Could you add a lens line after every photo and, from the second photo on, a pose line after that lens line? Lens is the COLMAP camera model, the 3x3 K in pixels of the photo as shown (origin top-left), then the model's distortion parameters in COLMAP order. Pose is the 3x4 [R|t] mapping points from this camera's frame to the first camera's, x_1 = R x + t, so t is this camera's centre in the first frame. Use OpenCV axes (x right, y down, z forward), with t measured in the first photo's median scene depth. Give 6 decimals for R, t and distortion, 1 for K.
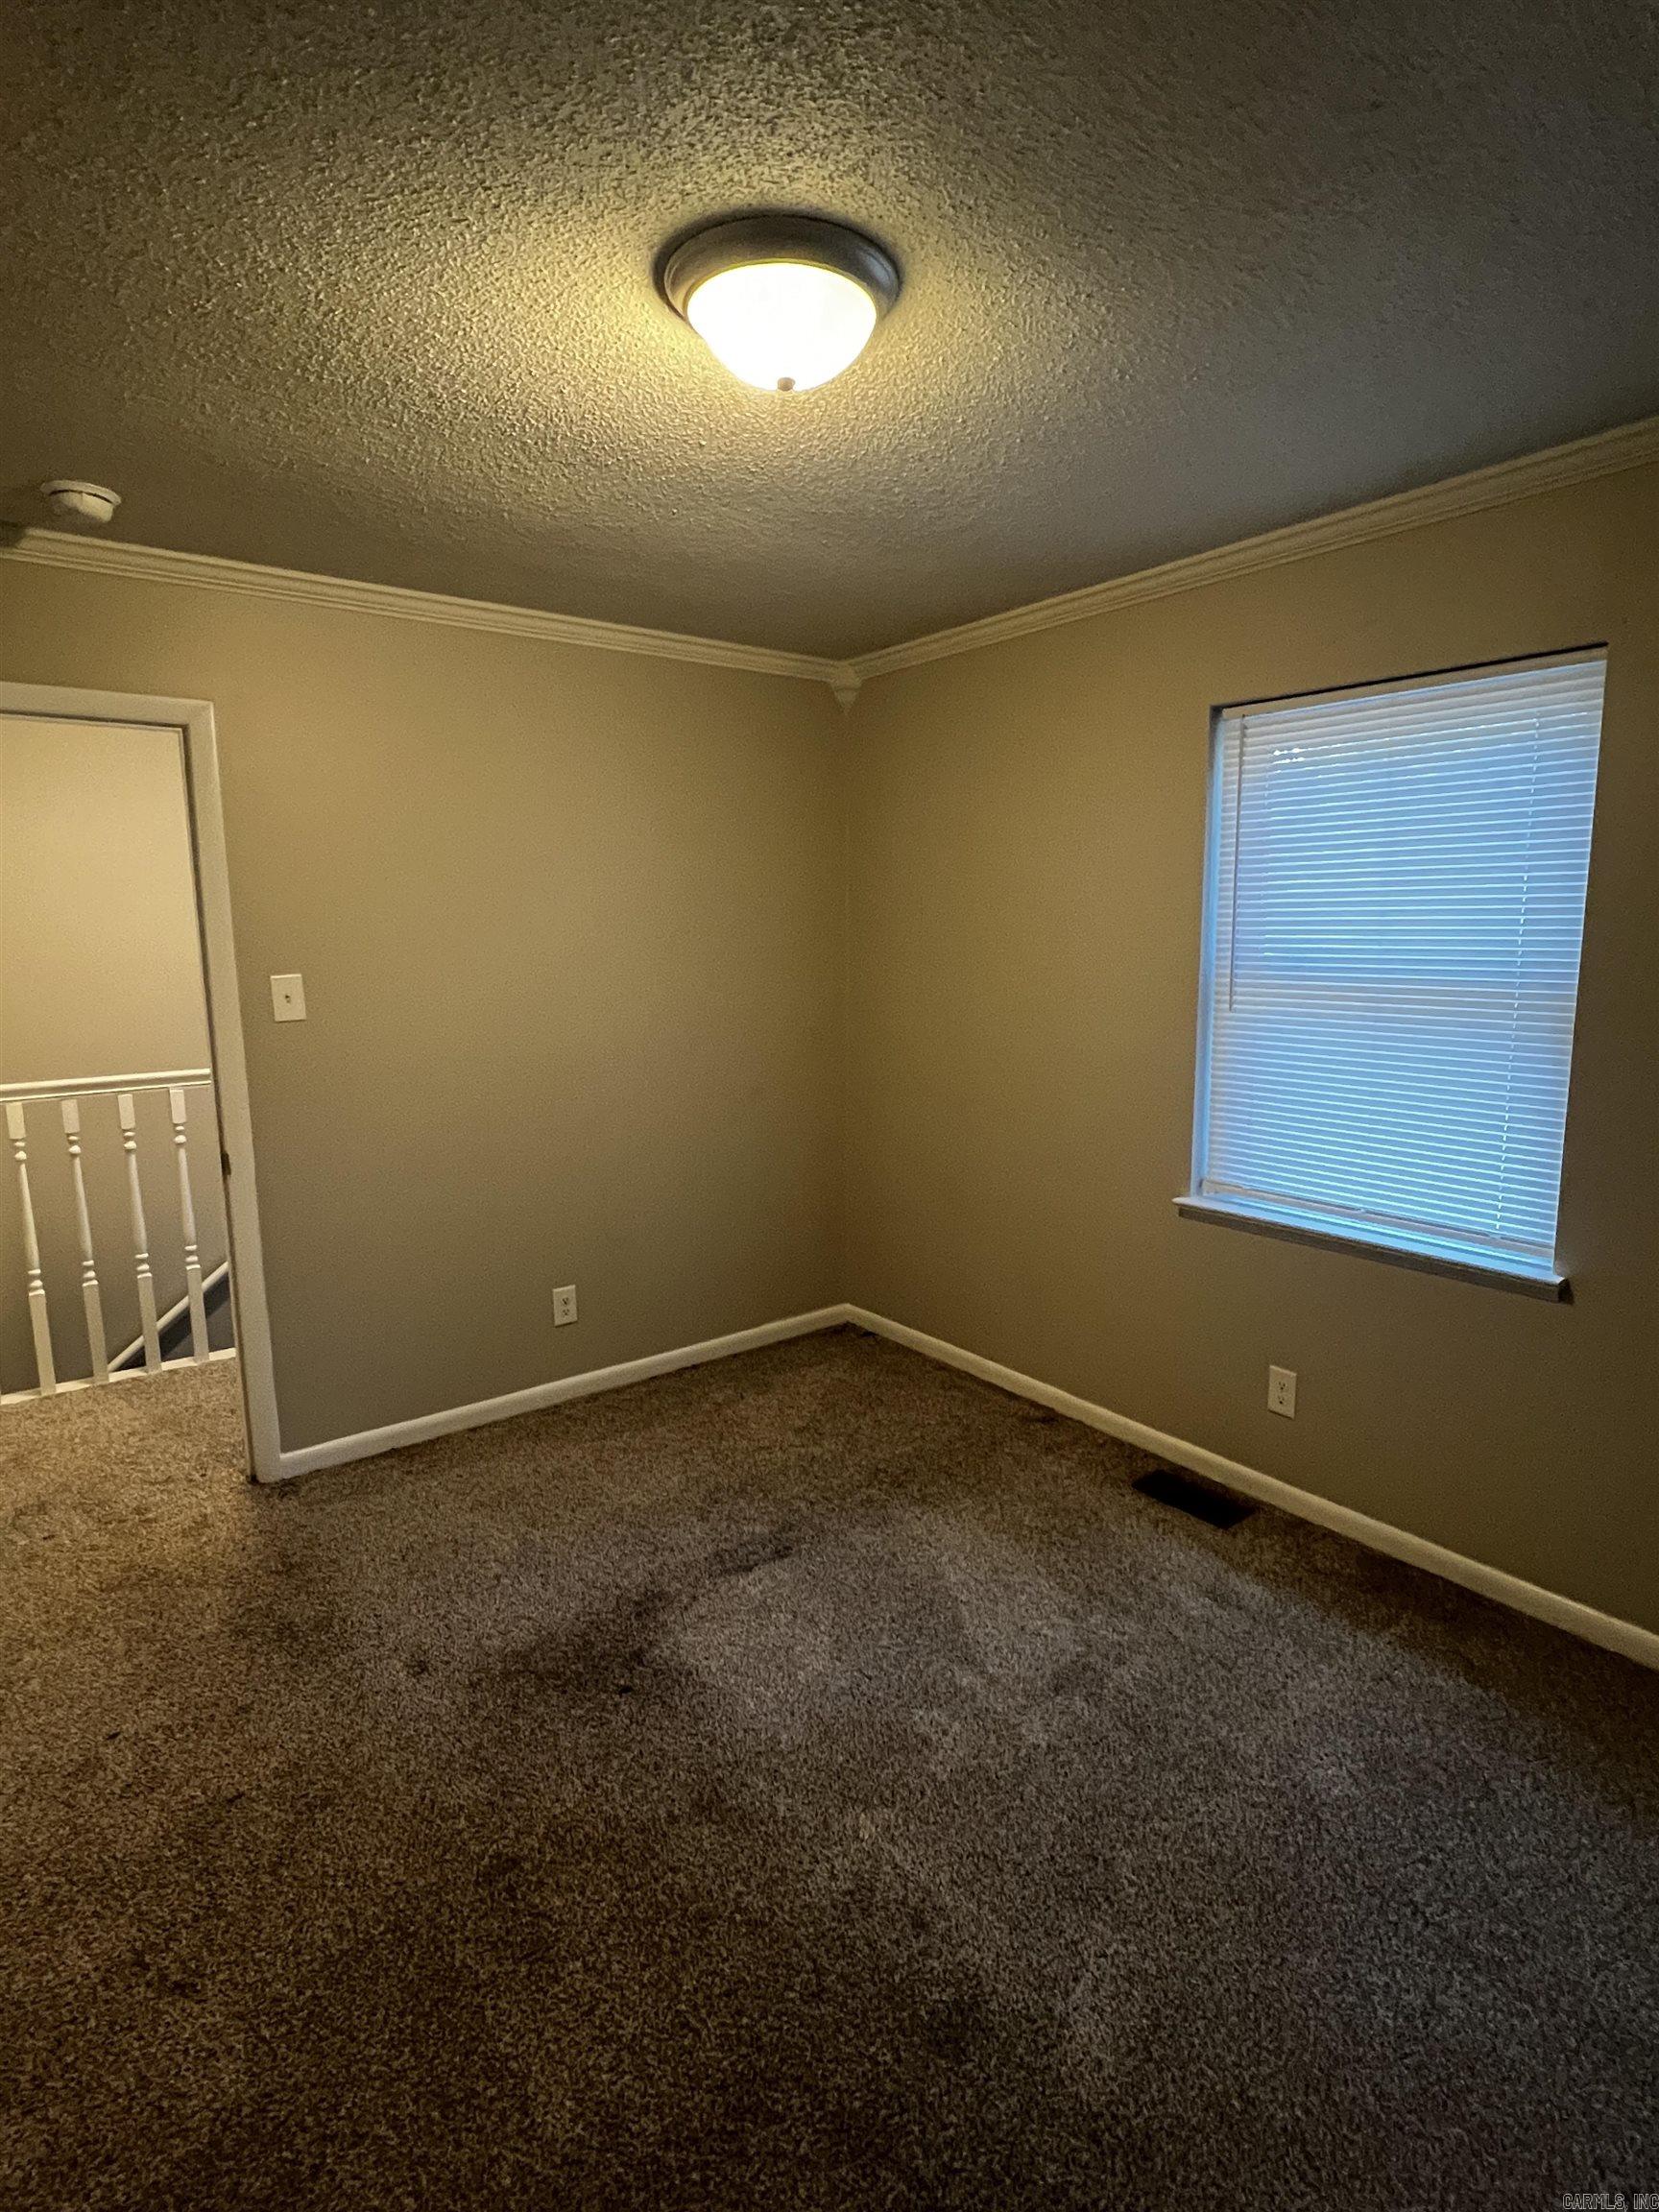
lens RADIAL K [[1138.4, 0, 823.0], [0, 1138.4, 1121.9], [0, 0, 1]] dist [0.000022, 0.001926]
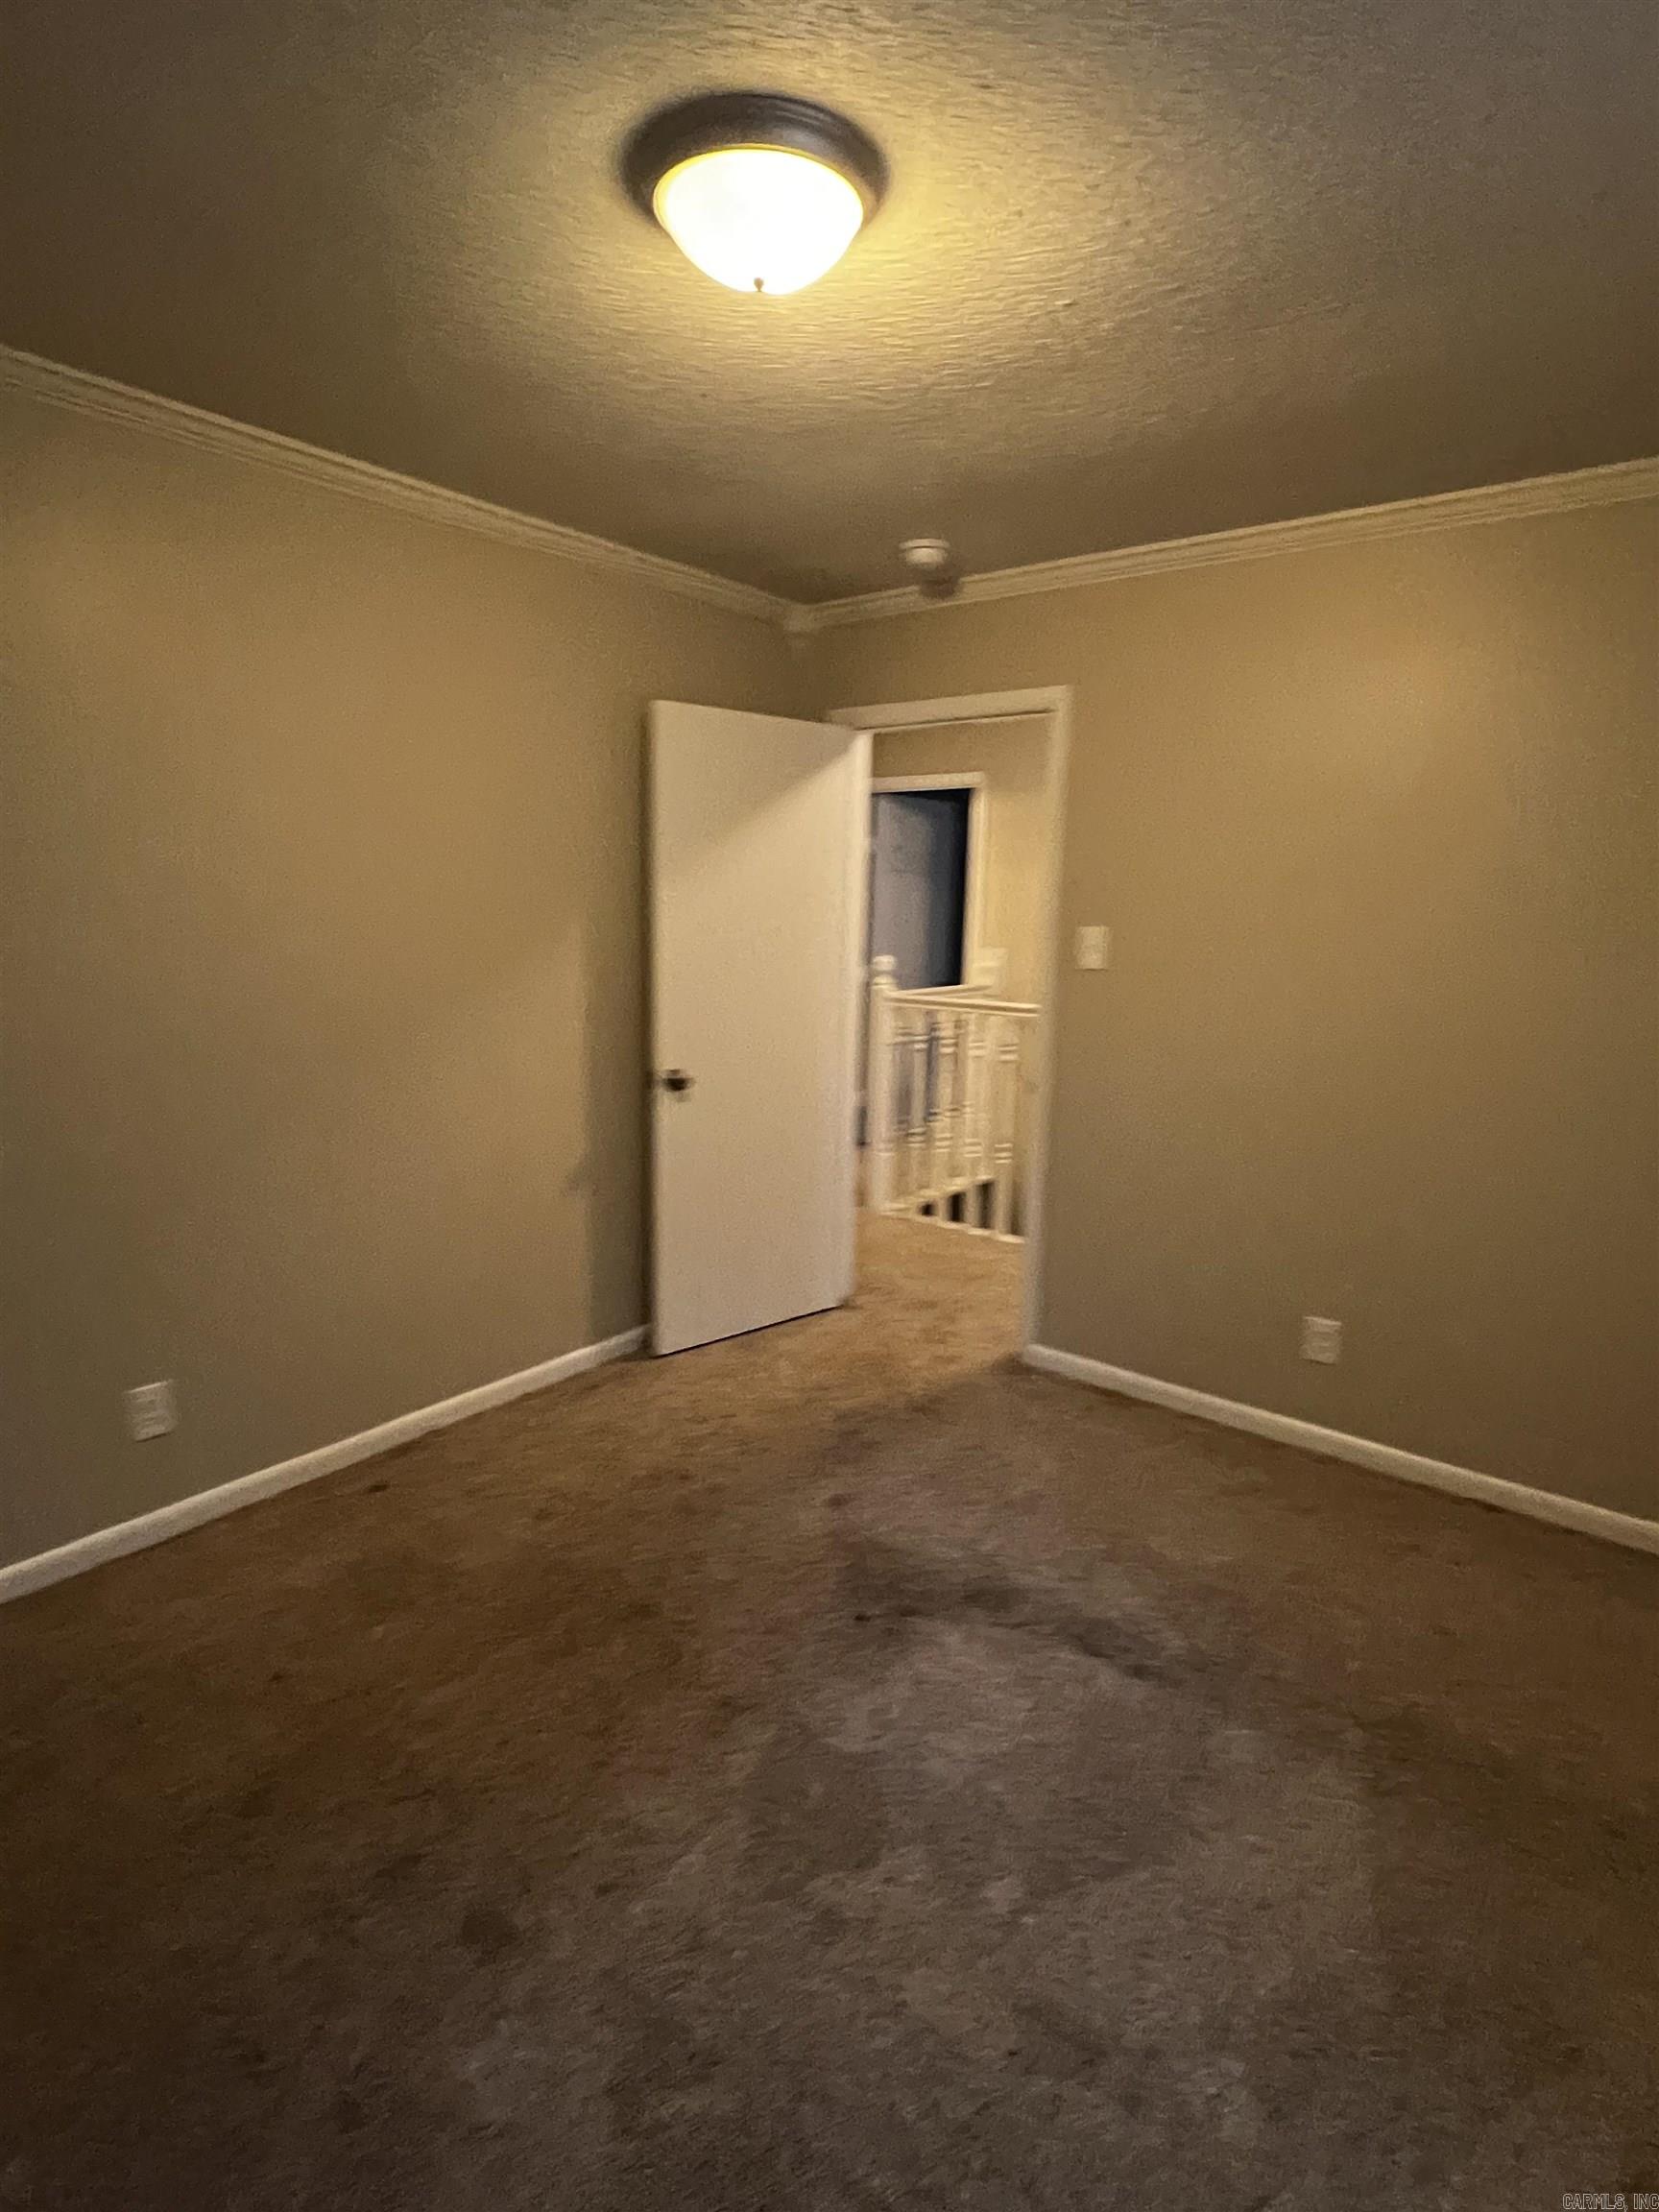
lens RADIAL K [[1138.4, 0, 824.2], [0, 1138.4, 1085.7], [0, 0, 1]] dist [0.000022, 0.001926]
pose [[0.248862, 0.179944, -0.951676, 0.599641], [-0.193292, 0.972051, 0.133251, -0.083796], [0.949055, 0.150790, 0.276688, 0.515423]]
